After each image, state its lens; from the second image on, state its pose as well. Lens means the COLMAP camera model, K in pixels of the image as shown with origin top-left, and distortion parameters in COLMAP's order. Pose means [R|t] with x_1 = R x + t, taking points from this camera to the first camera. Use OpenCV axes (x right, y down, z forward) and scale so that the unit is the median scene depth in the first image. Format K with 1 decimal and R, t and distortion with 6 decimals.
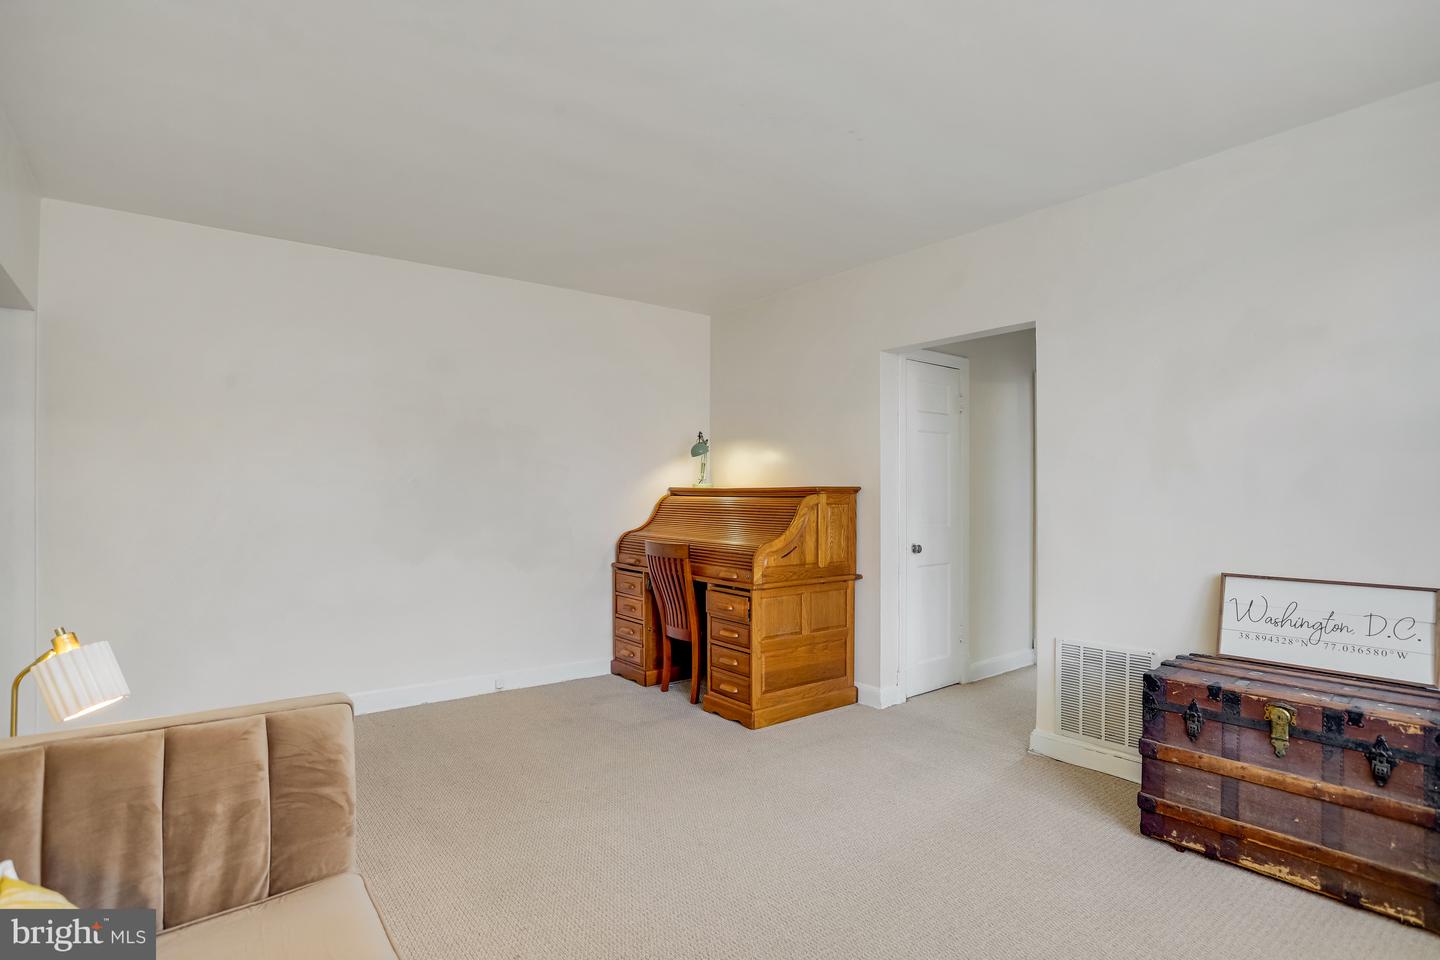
lens RADIAL K [[709.9, 0, 714.0], [0, 709.9, 493.0], [0, 0, 1]] dist [-0.004492, 0.000635]
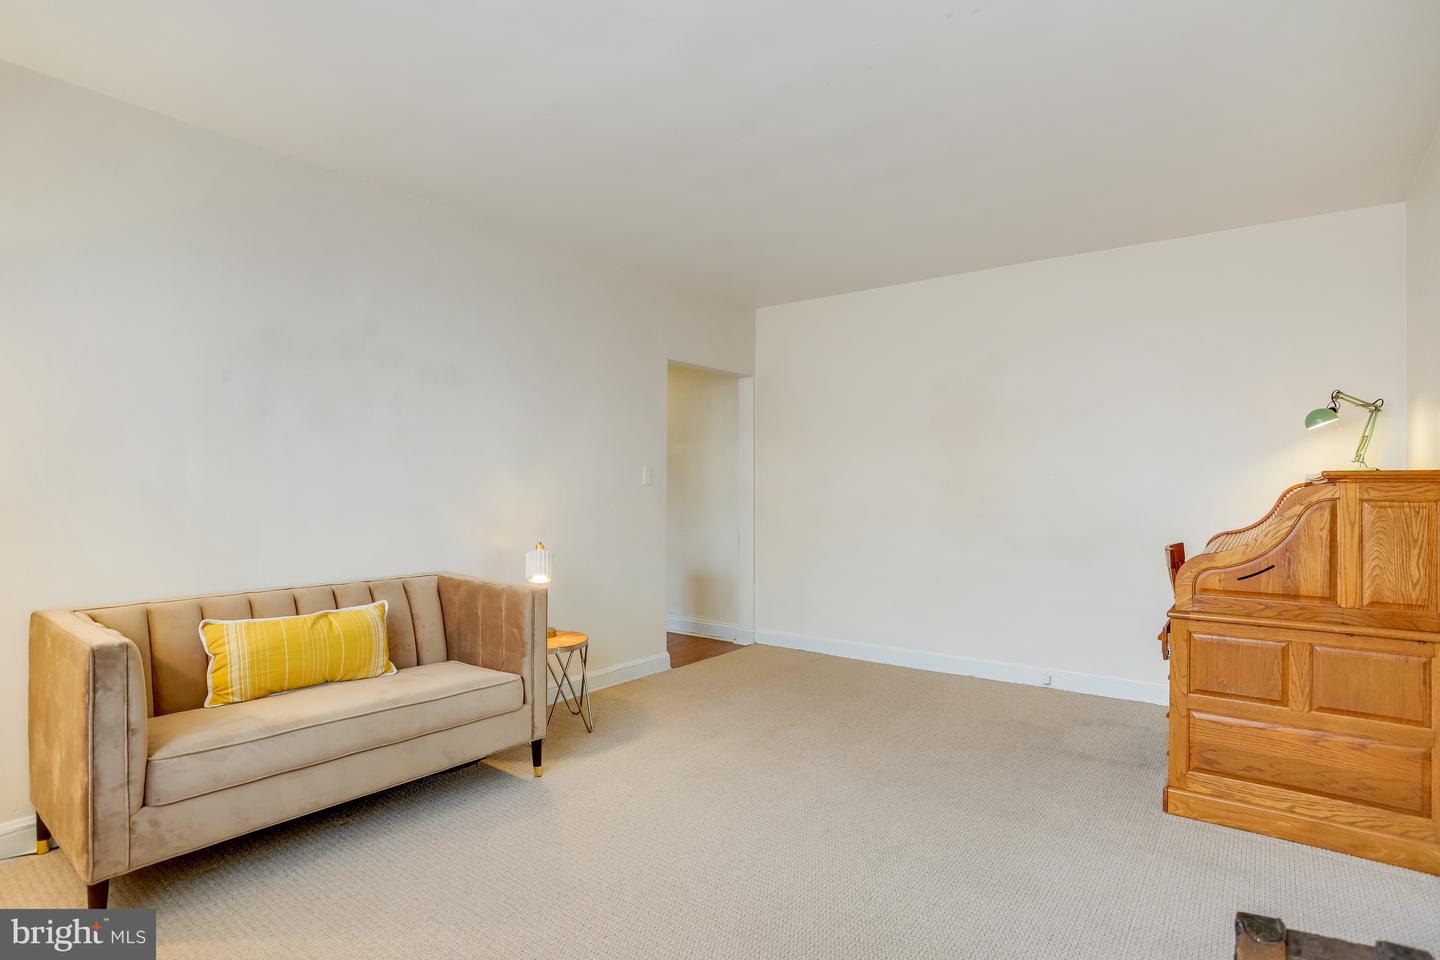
lens RADIAL K [[762.2, 0, 716.9], [0, 762.2, 477.8], [0, 0, 1]] dist [-0.040743, 0.013467]
pose [[0.250665, -0.004172, -0.968065, 0.719555], [0.006656, 0.999975, -0.002586, -0.004346], [0.968051, -0.005795, 0.250687, 0.400326]]
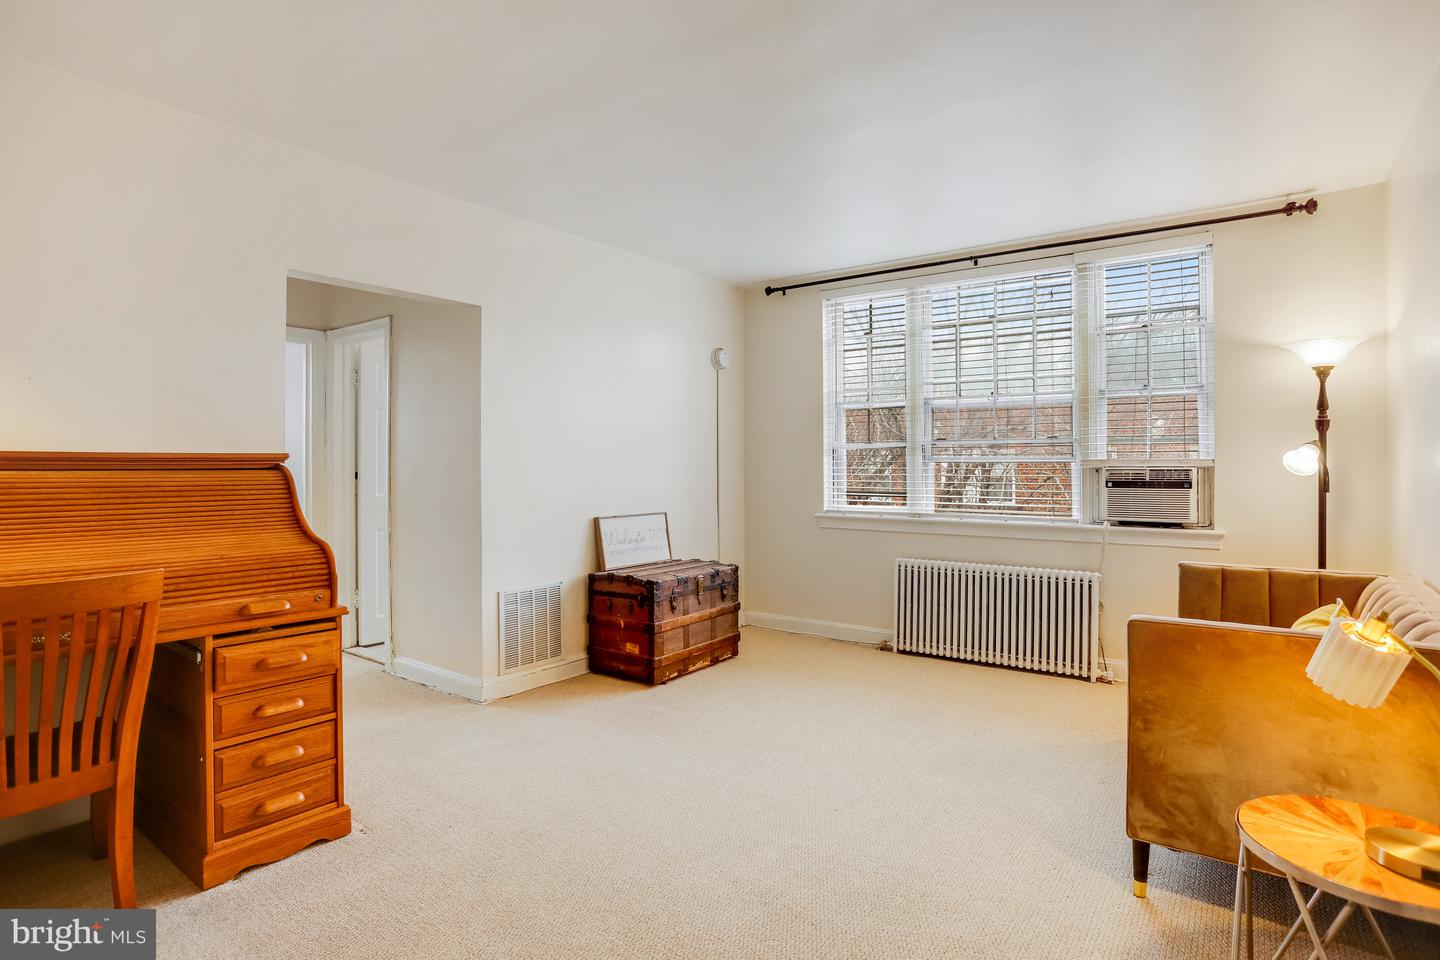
lens RADIAL K [[762.2, 0, 730.7], [0, 762.2, 467.4], [0, 0, 1]] dist [-0.040743, 0.013467]
pose [[-0.277492, 0.000819, 0.960727, -0.758208], [-0.005031, 0.999985, -0.002305, 0.007211], [-0.960715, -0.005473, -0.277484, 0.955657]]
